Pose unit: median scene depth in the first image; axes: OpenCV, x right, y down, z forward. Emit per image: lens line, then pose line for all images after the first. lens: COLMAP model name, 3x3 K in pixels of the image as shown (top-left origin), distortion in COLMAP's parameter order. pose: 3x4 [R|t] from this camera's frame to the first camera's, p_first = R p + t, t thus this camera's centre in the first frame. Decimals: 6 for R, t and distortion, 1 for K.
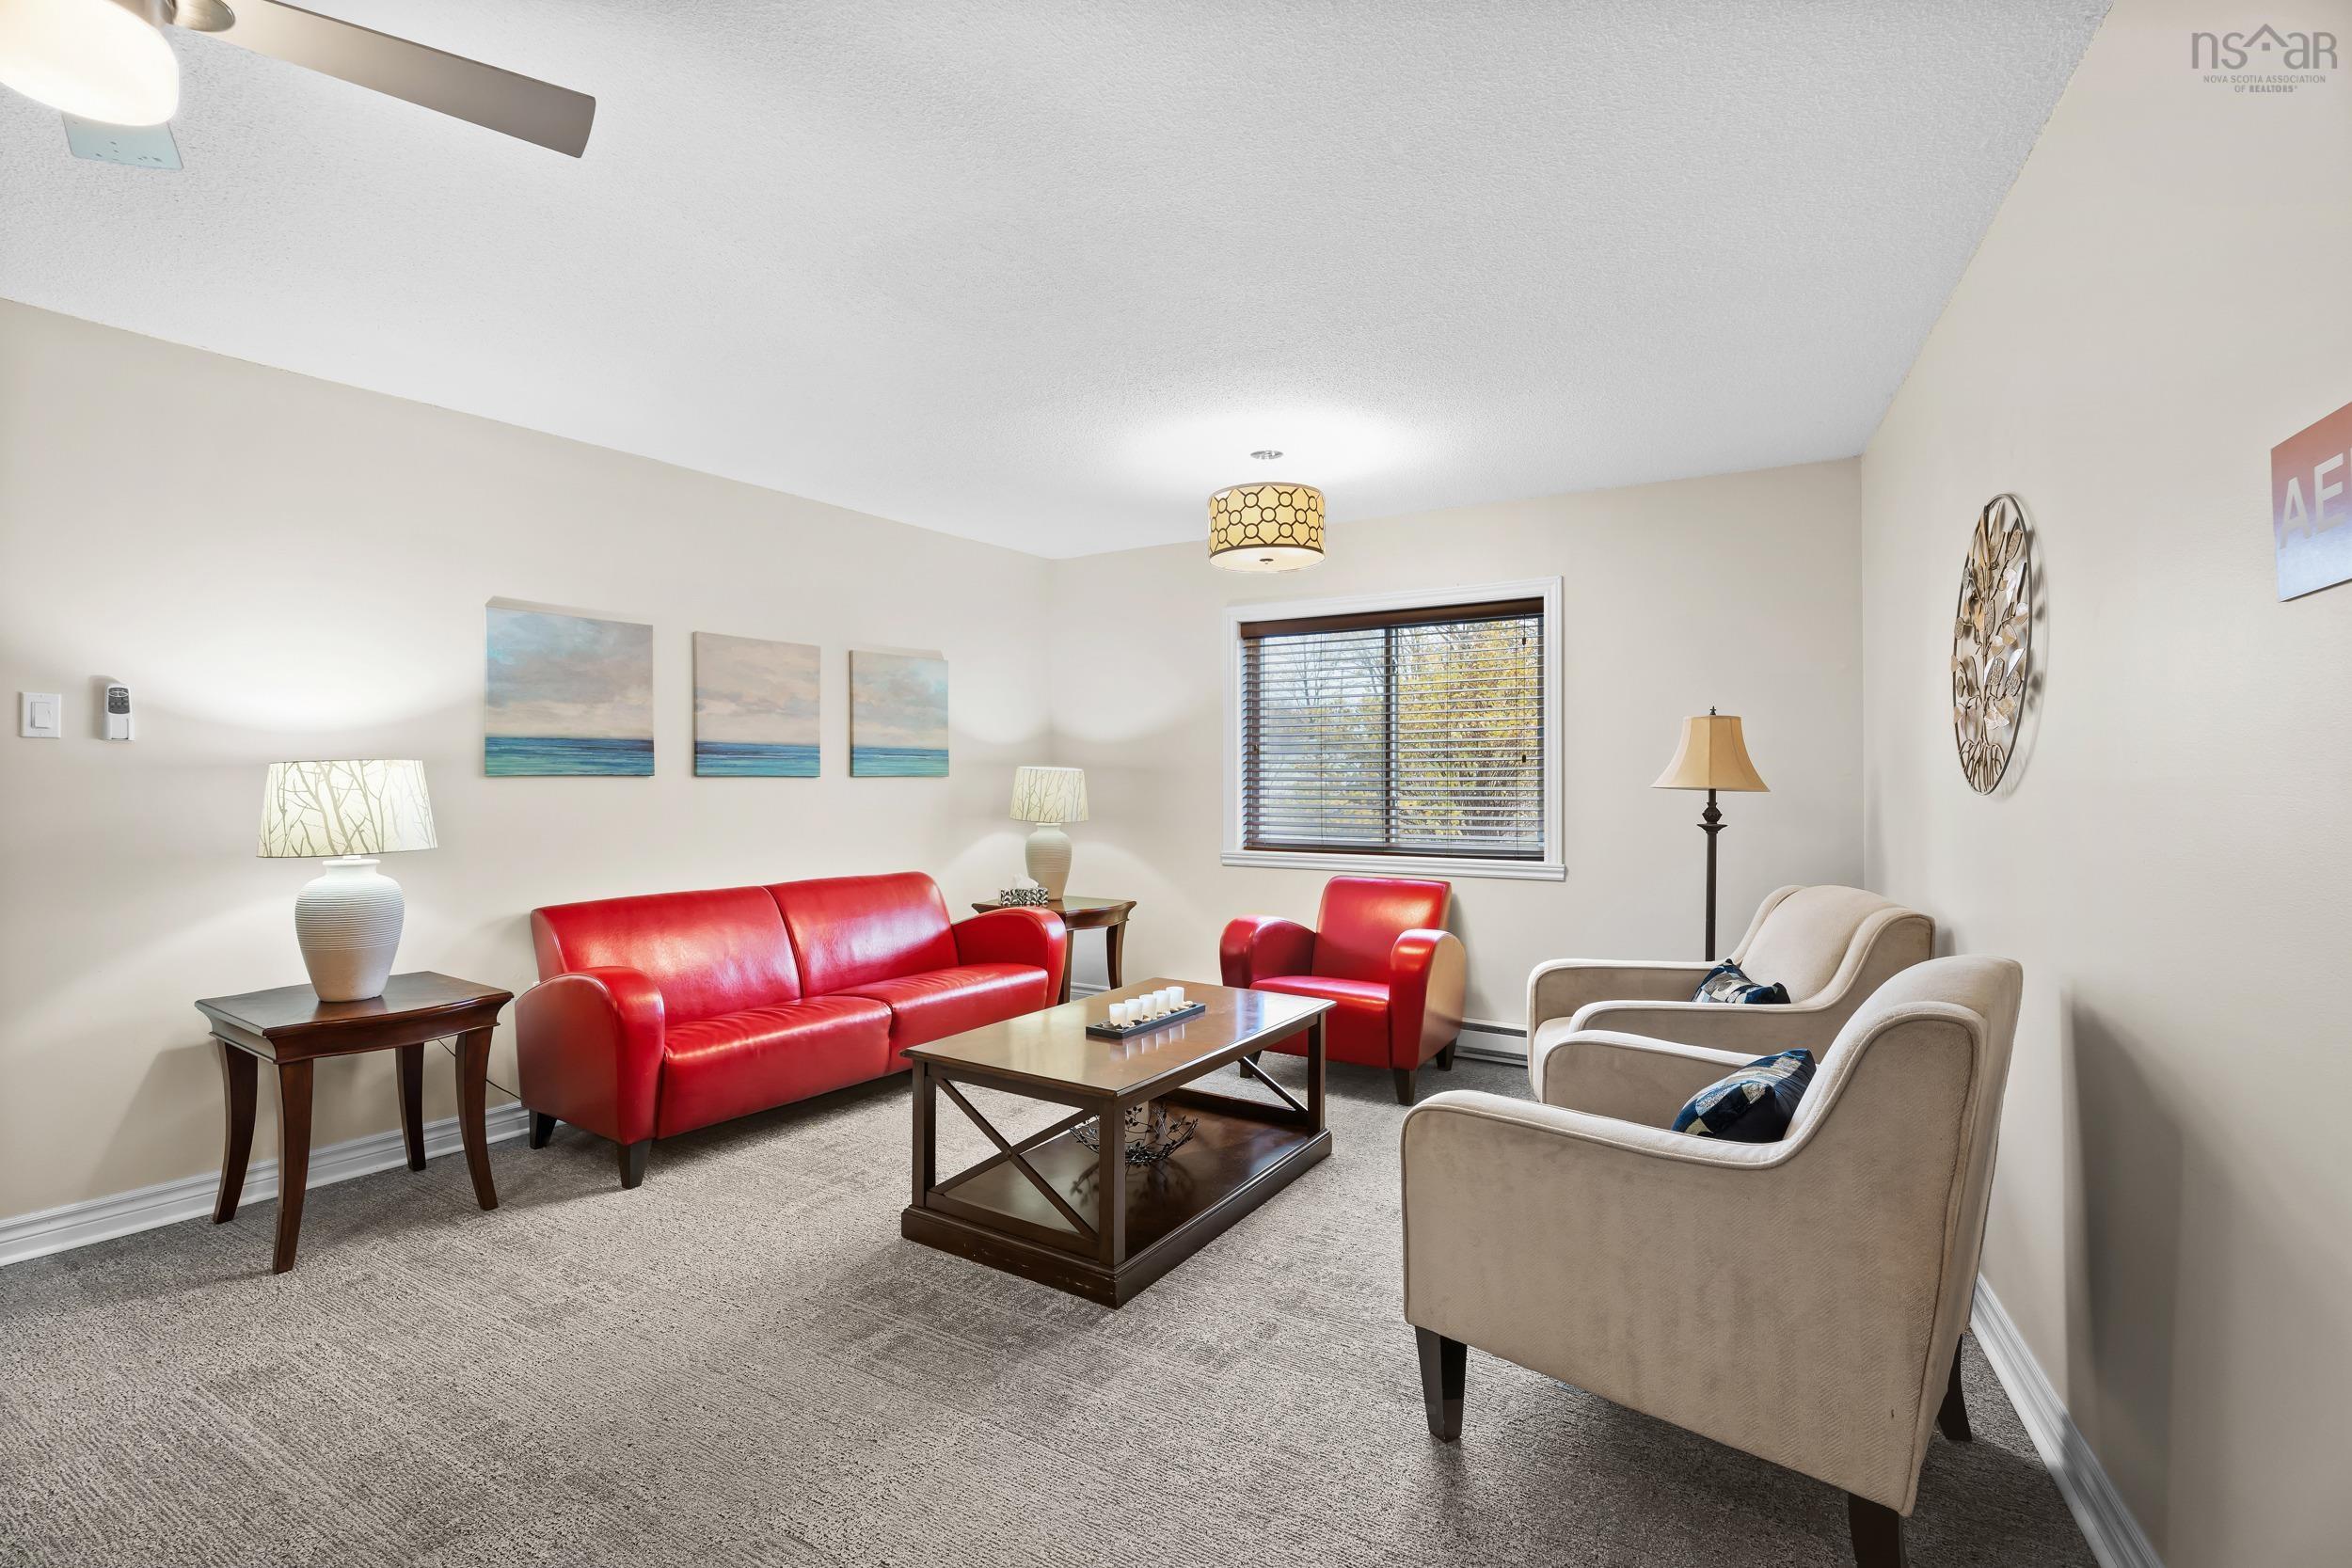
lens RADIAL K [[1051.2, 0, 1179.5], [0, 1051.2, 788.7], [0, 0, 1]] dist [0.006299, -0.002676]
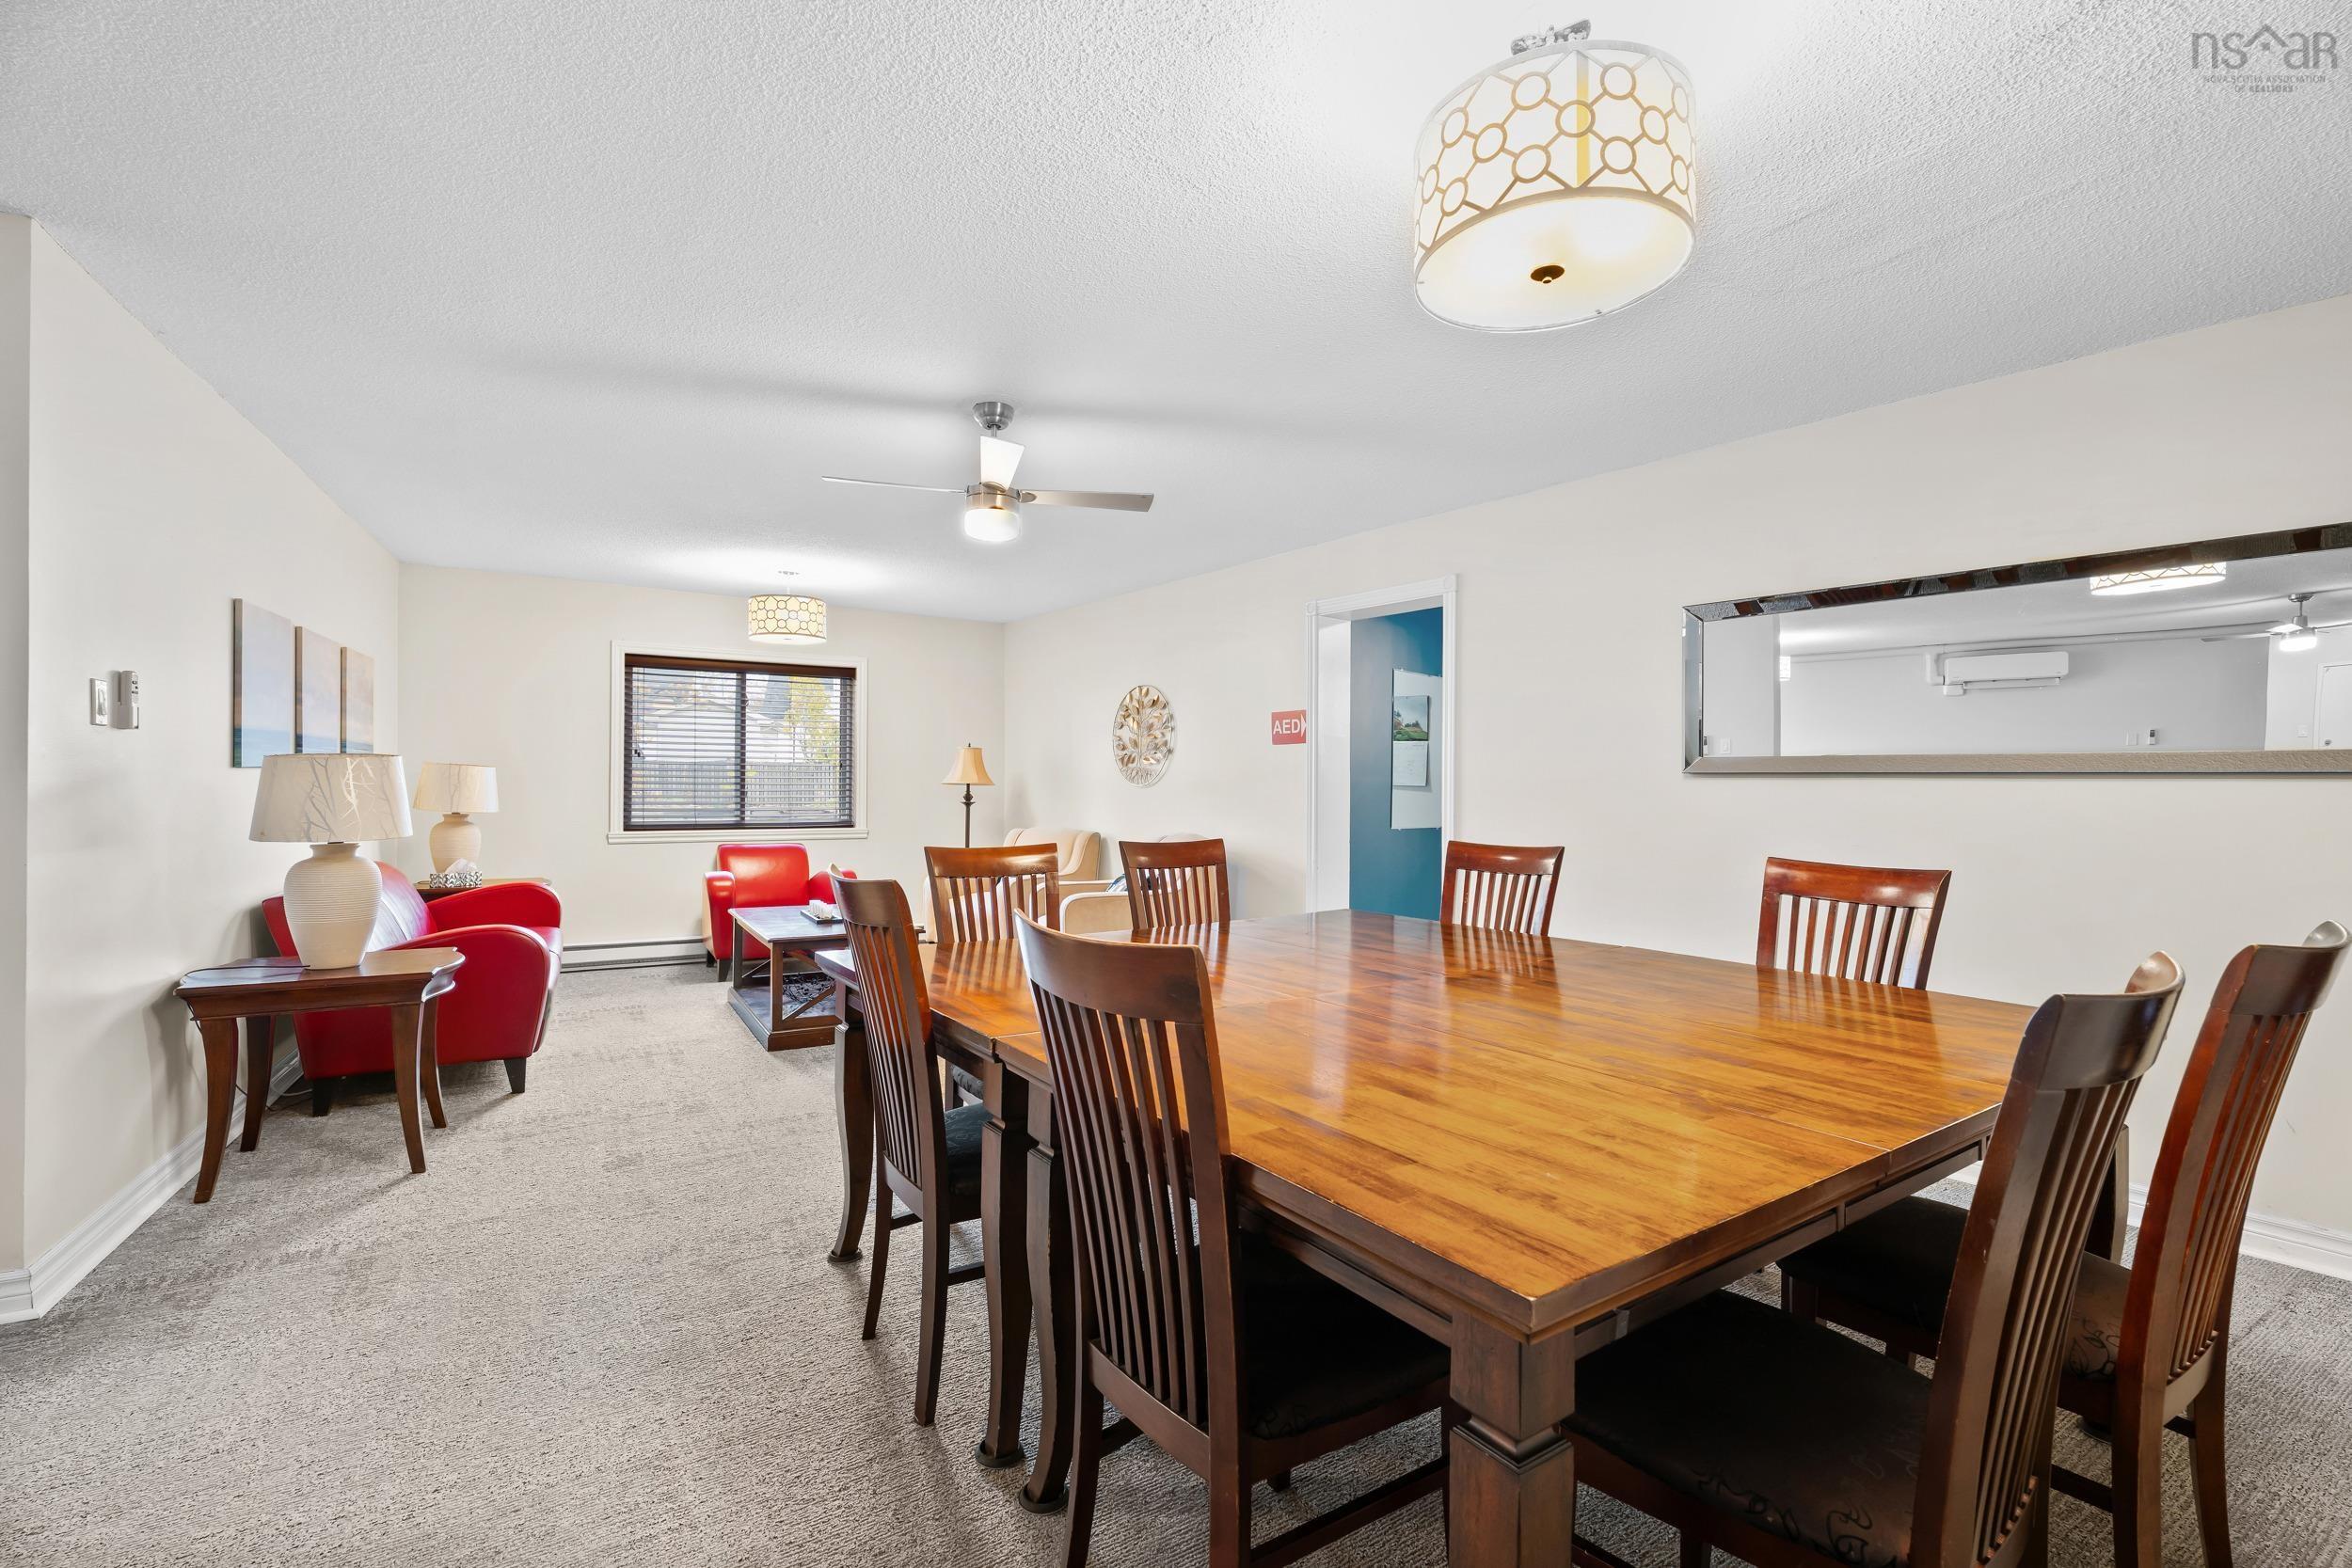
lens RADIAL K [[1051.2, 0, 1171.4], [0, 1051.2, 785.2], [0, 0, 1]] dist [0.006299, -0.002676]
pose [[0.436780, 0.003123, 0.899563, -1.133663], [-0.001542, 0.999995, -0.002723, 0.006890], [-0.899567, -0.000198, 0.436782, -0.231066]]
